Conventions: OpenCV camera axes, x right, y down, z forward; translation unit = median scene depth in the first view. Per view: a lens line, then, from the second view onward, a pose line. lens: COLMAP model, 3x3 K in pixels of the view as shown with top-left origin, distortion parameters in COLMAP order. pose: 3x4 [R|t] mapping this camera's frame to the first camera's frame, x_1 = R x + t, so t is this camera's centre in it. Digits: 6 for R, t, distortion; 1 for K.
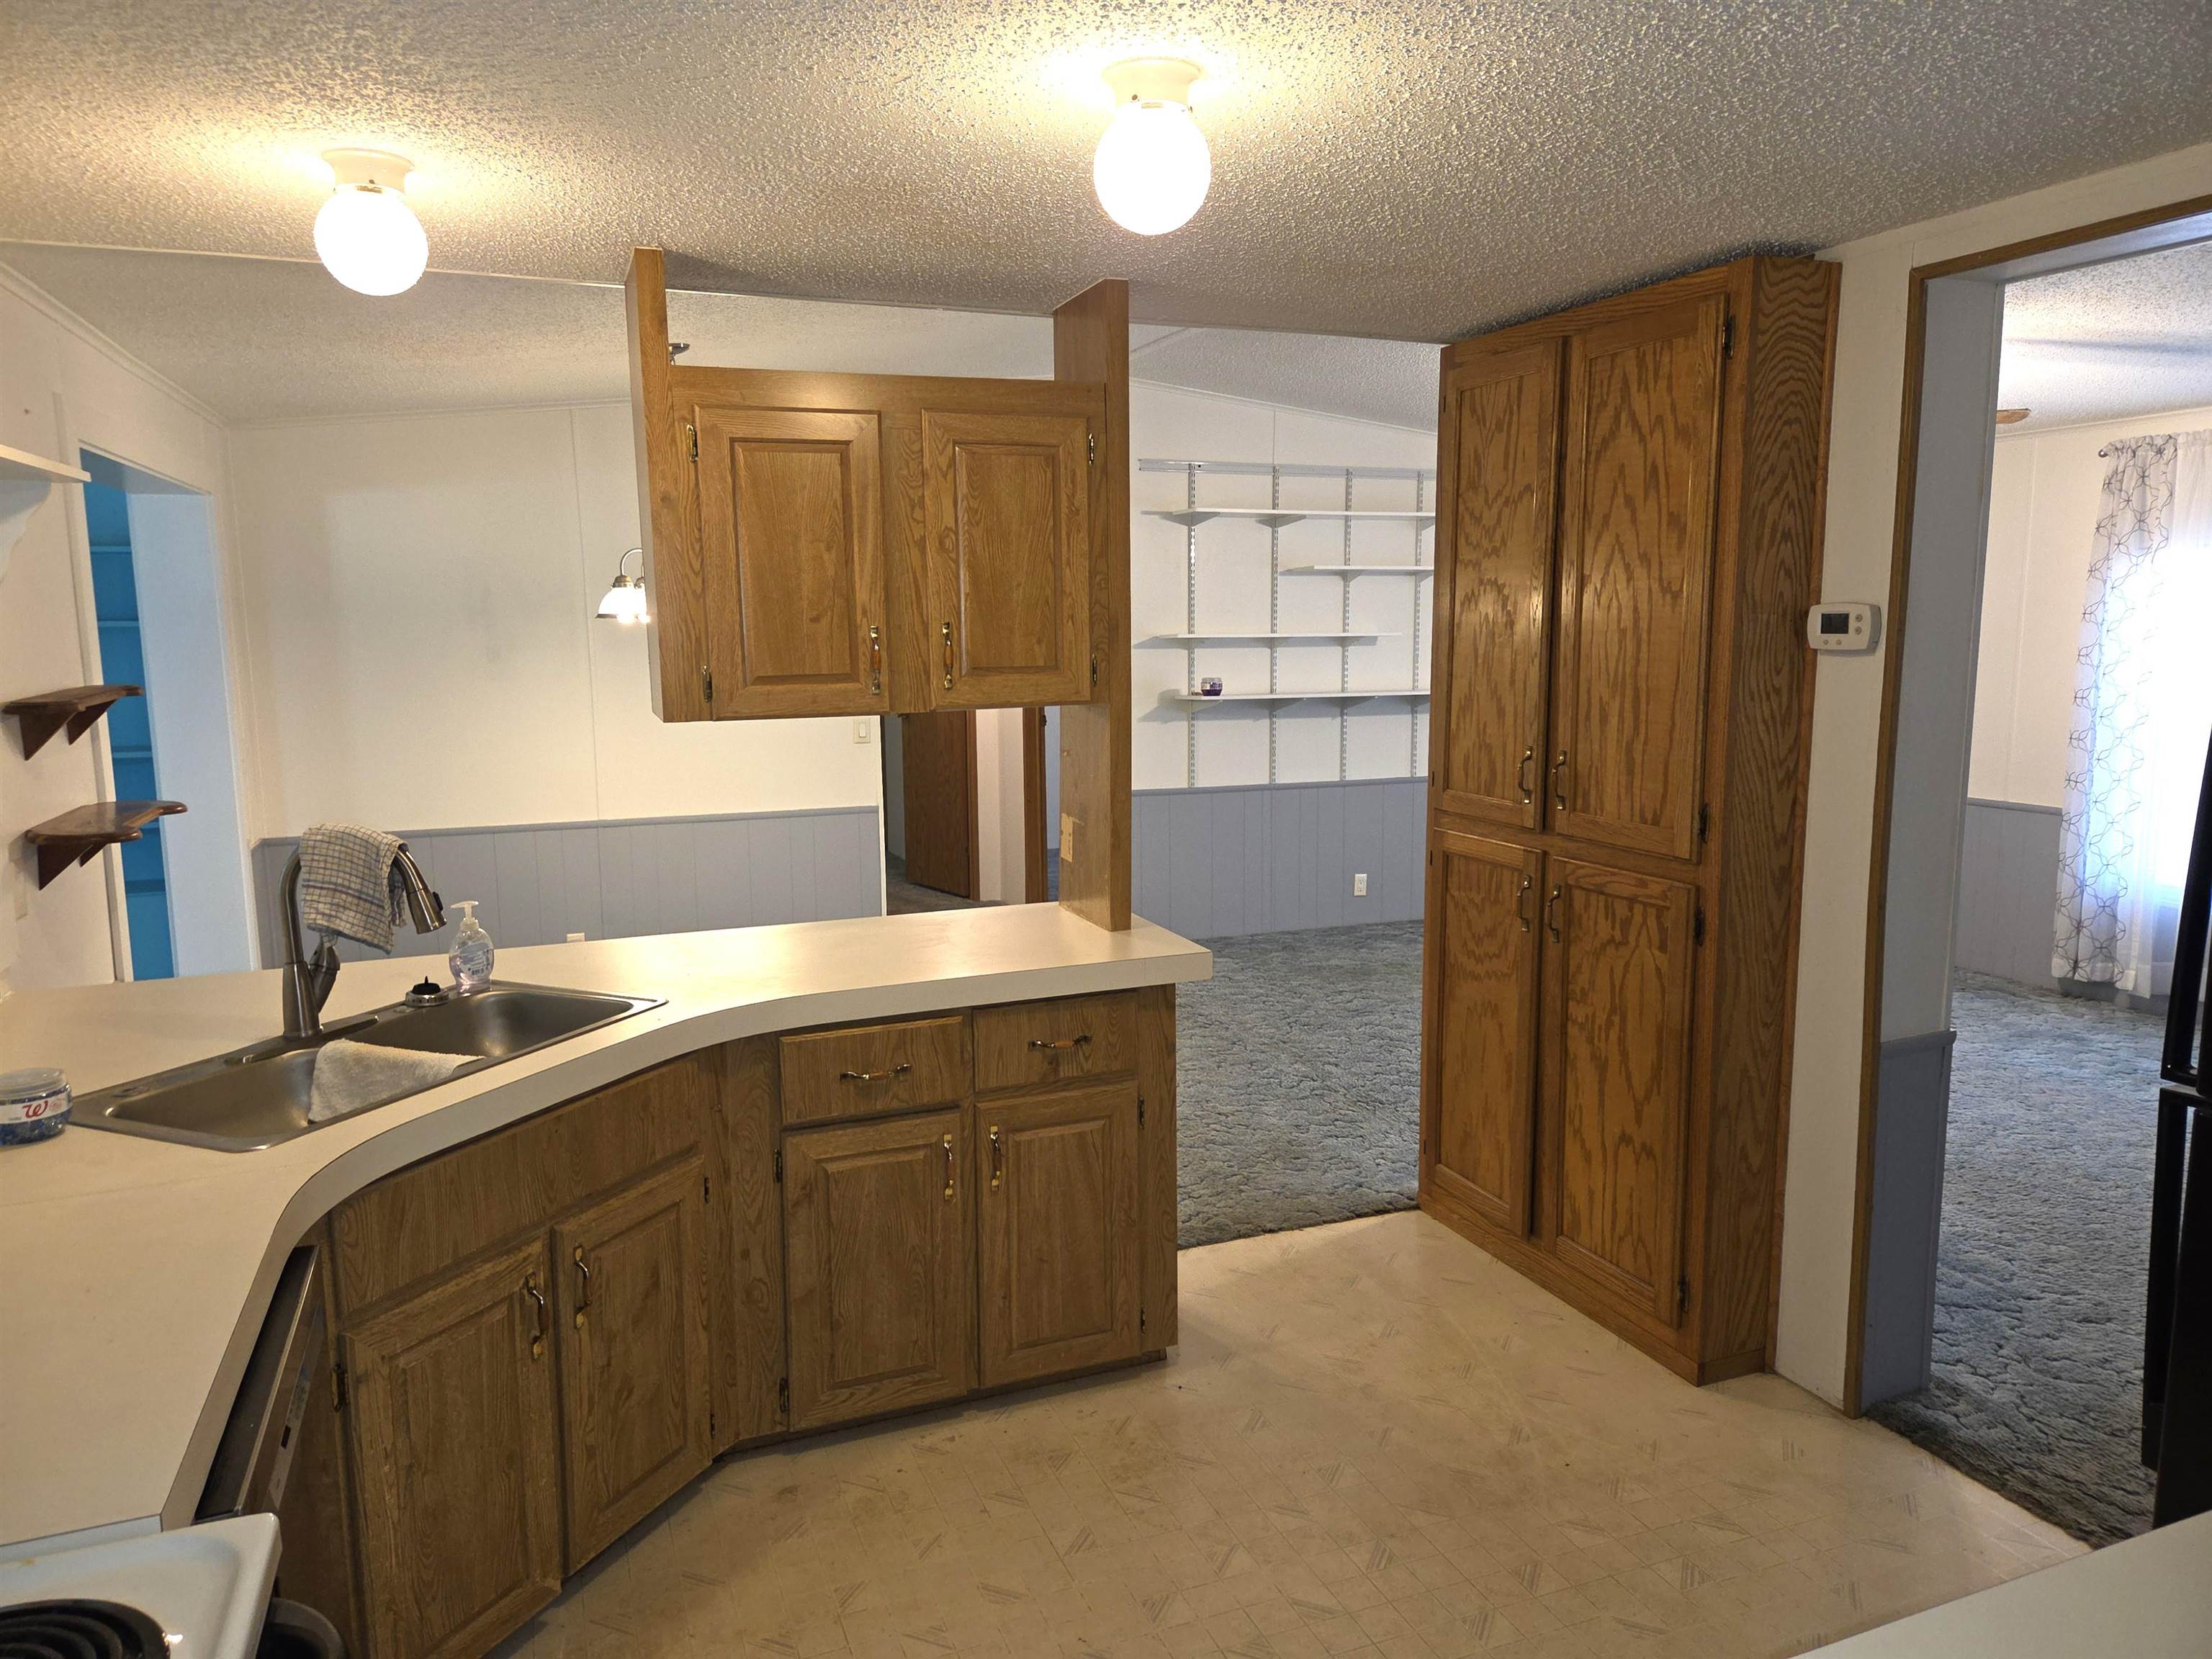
lens RADIAL K [[1482.7, 0, 1106.0], [0, 1482.7, 829.5], [0, 0, 1]] dist [0.087033, -0.069680]
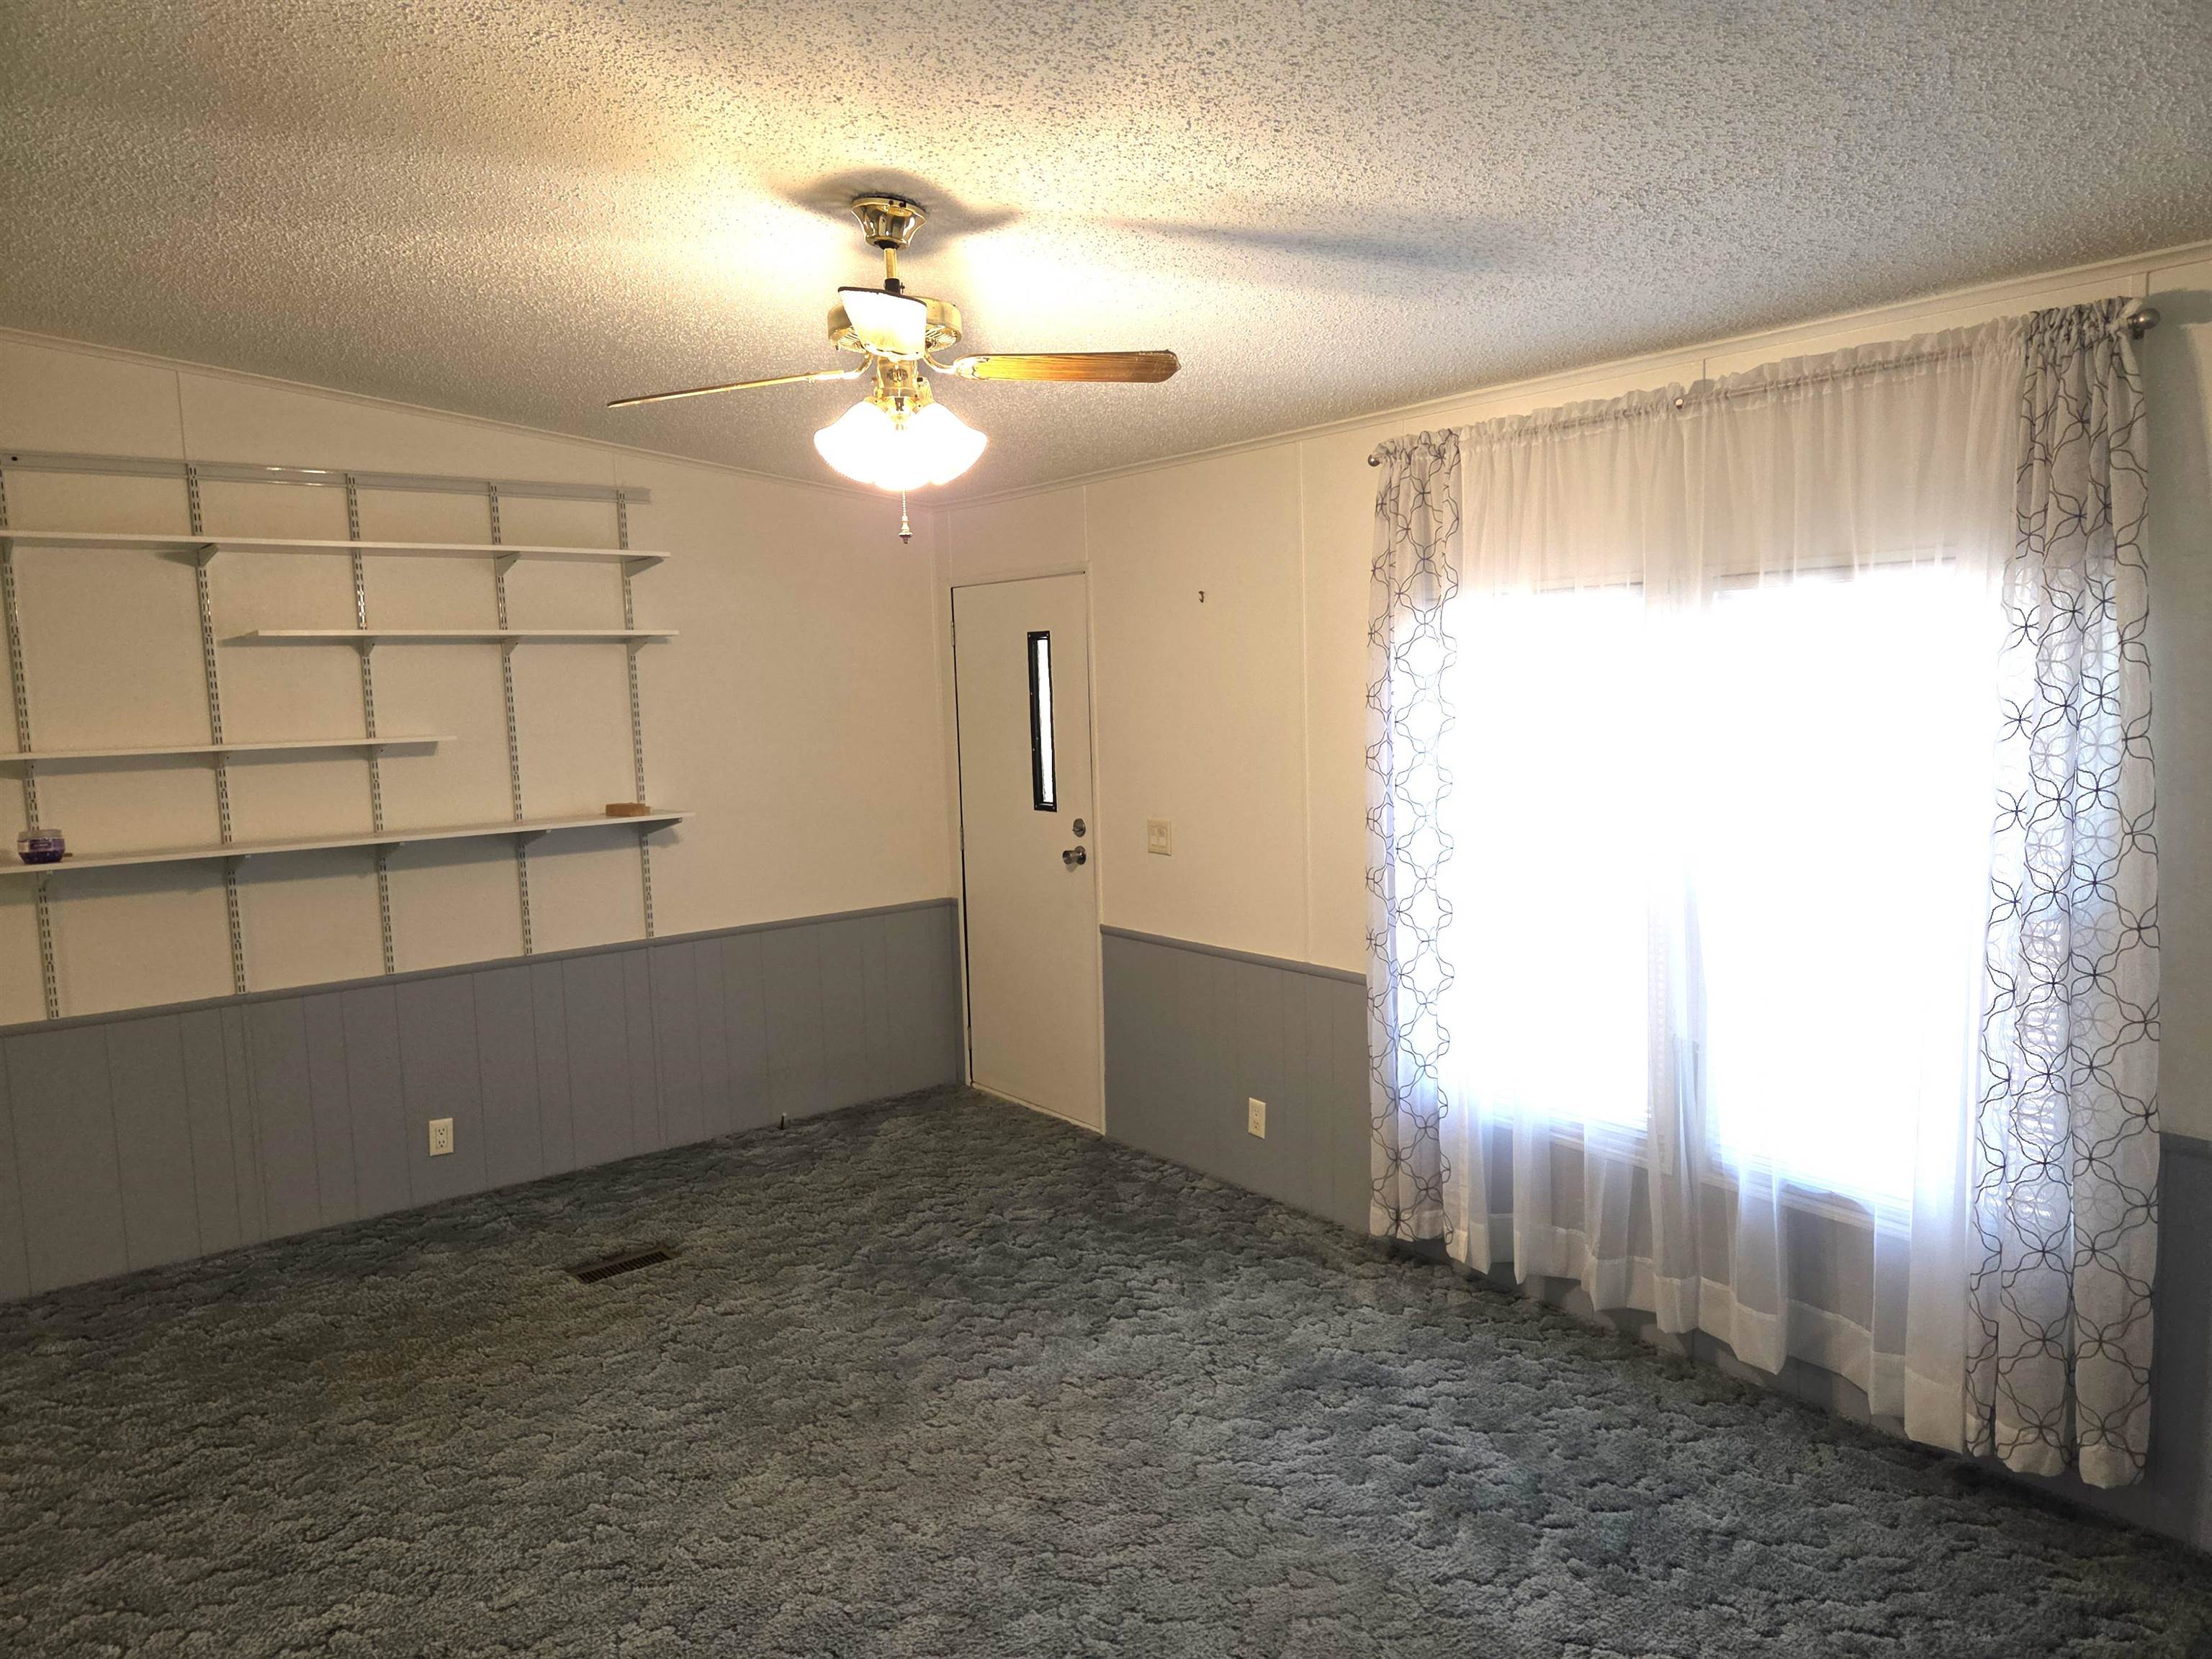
lens RADIAL K [[1482.7, 0, 1106.0], [0, 1482.7, 829.5], [0, 0, 1]] dist [0.087033, -0.069680]
pose [[0.960664, -0.053278, 0.272554, 0.348158], [0.062978, 0.997651, -0.026960, -0.072342], [-0.270478, 0.043064, 0.961763, 0.396790]]
